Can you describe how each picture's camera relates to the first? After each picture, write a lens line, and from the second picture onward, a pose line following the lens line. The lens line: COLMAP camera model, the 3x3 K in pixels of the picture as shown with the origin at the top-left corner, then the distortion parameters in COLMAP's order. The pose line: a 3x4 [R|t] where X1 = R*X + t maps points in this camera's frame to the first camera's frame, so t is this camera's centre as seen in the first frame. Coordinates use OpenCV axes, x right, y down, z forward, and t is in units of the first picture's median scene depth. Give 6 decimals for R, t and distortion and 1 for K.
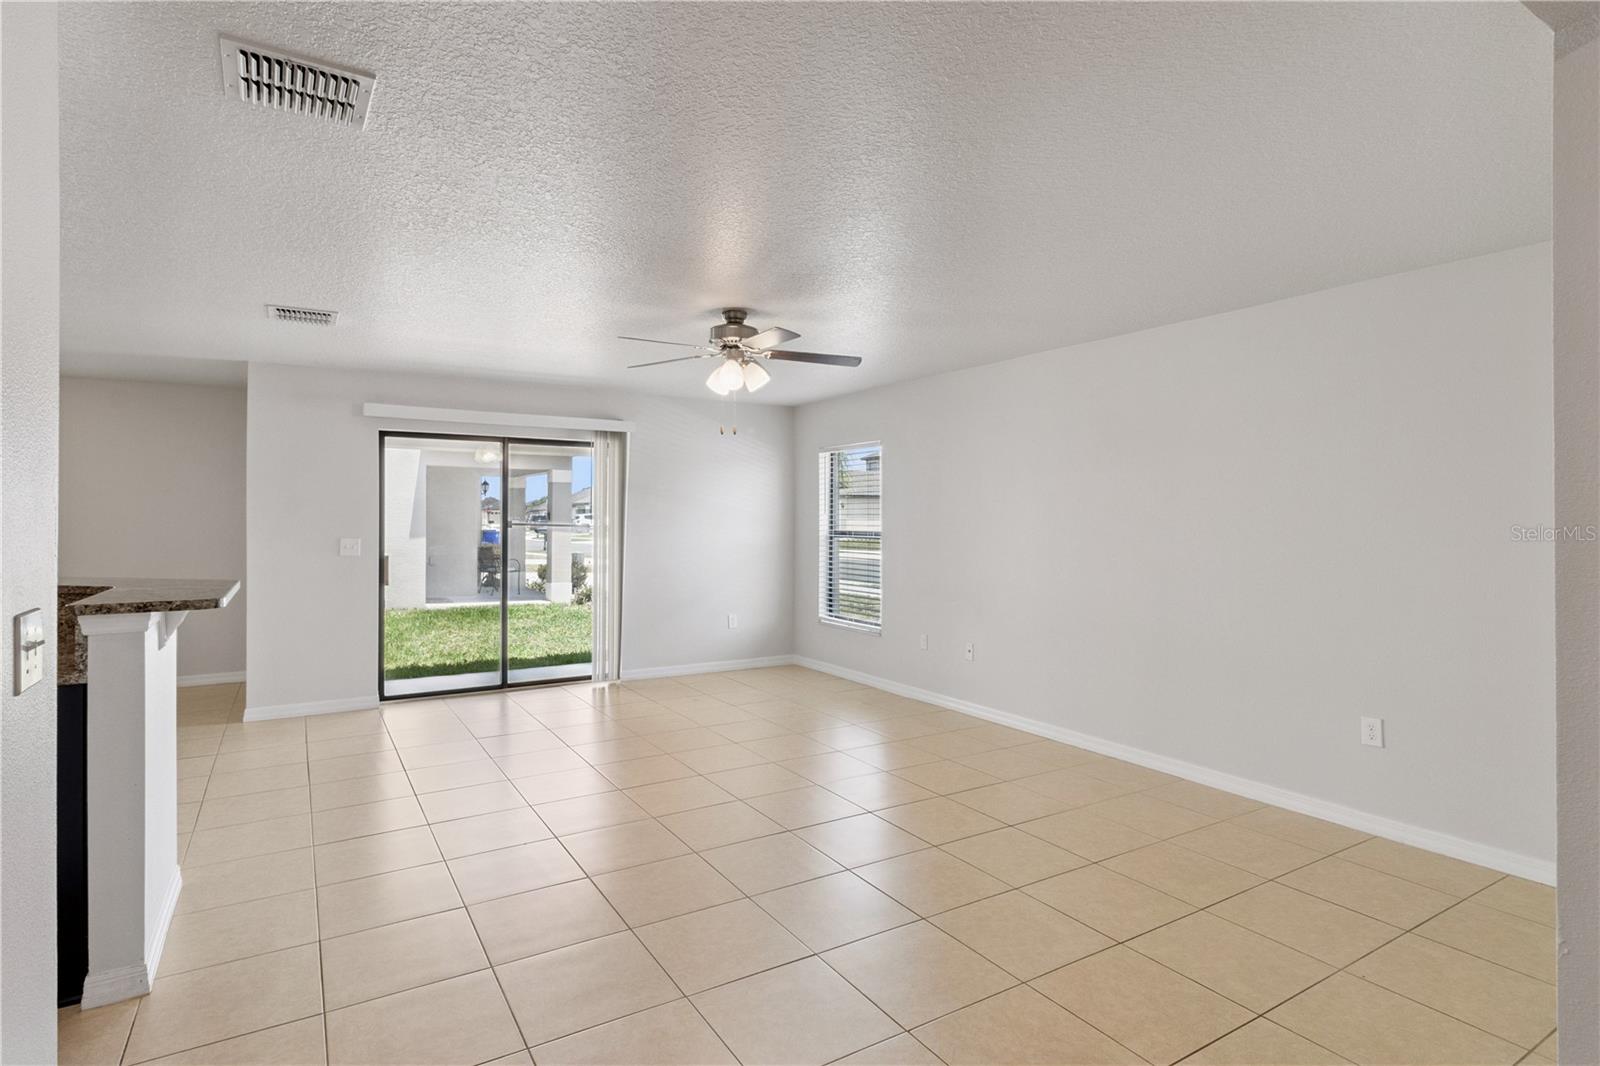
lens RADIAL K [[806.9, 0, 806.4], [0, 806.9, 515.8], [0, 0, 1]] dist [0.000490, -0.002268]
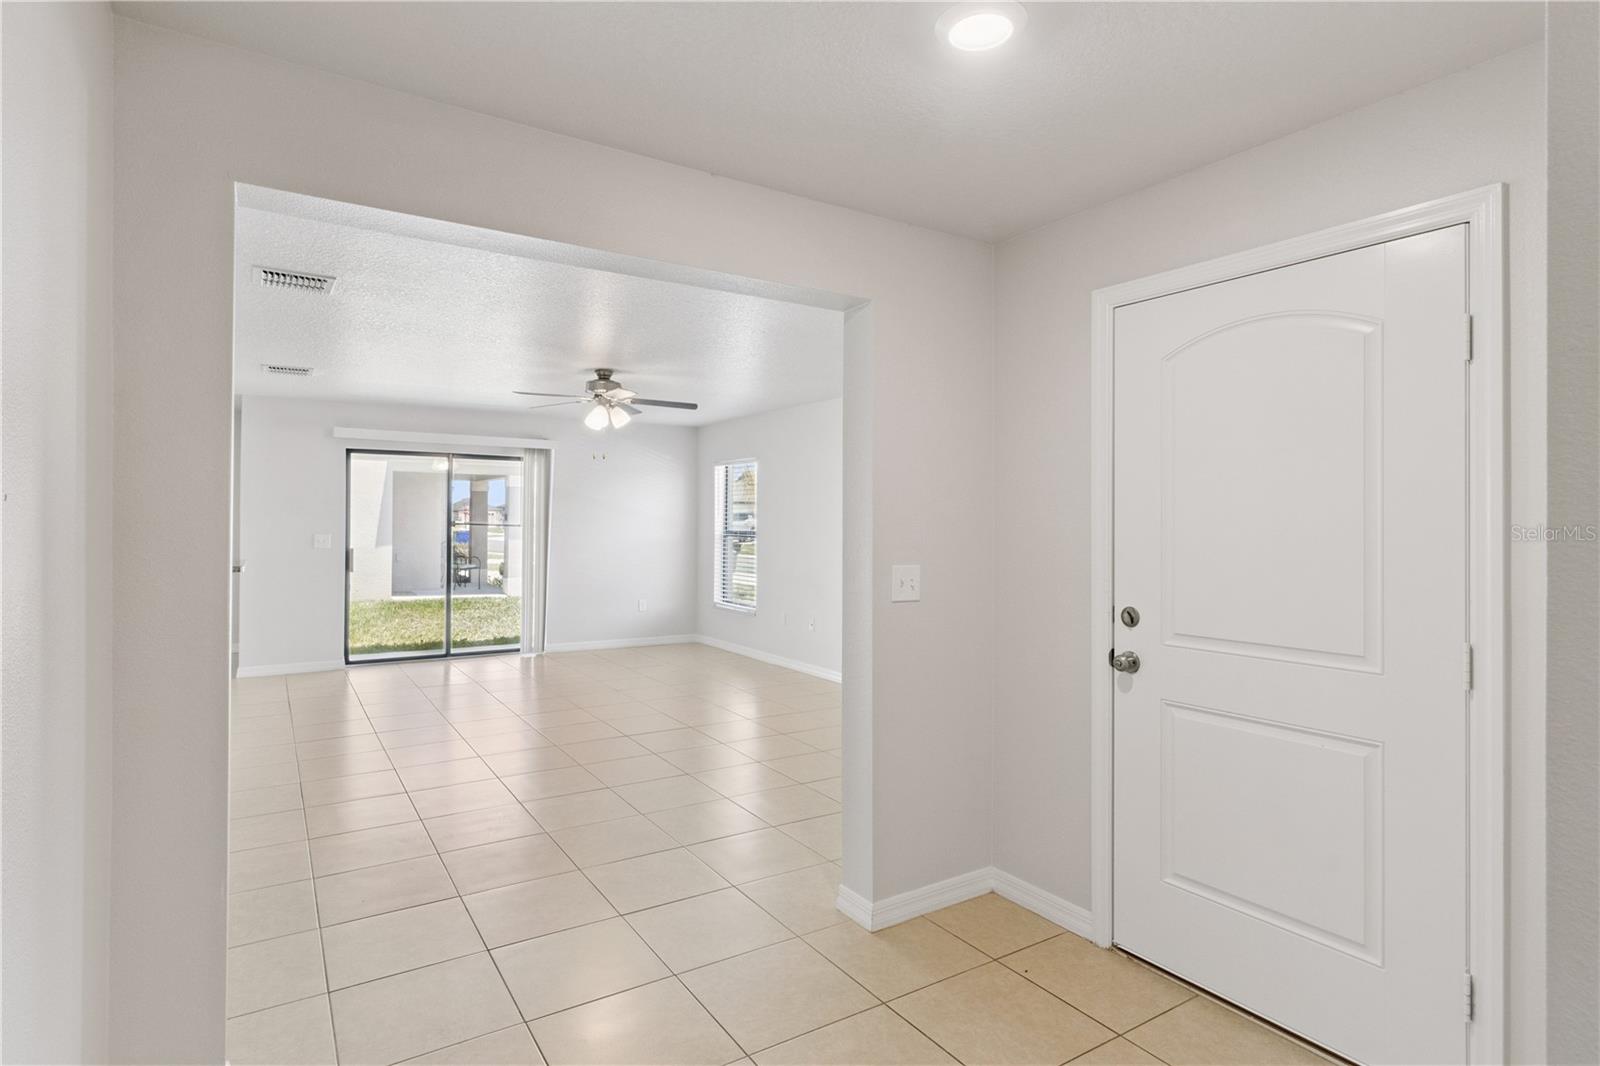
lens RADIAL K [[806.9, 0, 800.3], [0, 806.9, 517.9], [0, 0, 1]] dist [0.000490, -0.002268]
pose [[0.999803, 0.004798, 0.019258, 0.134968], [-0.004783, 0.999988, -0.000815, -0.000261], [-0.019262, 0.000723, 0.999814, -0.236606]]
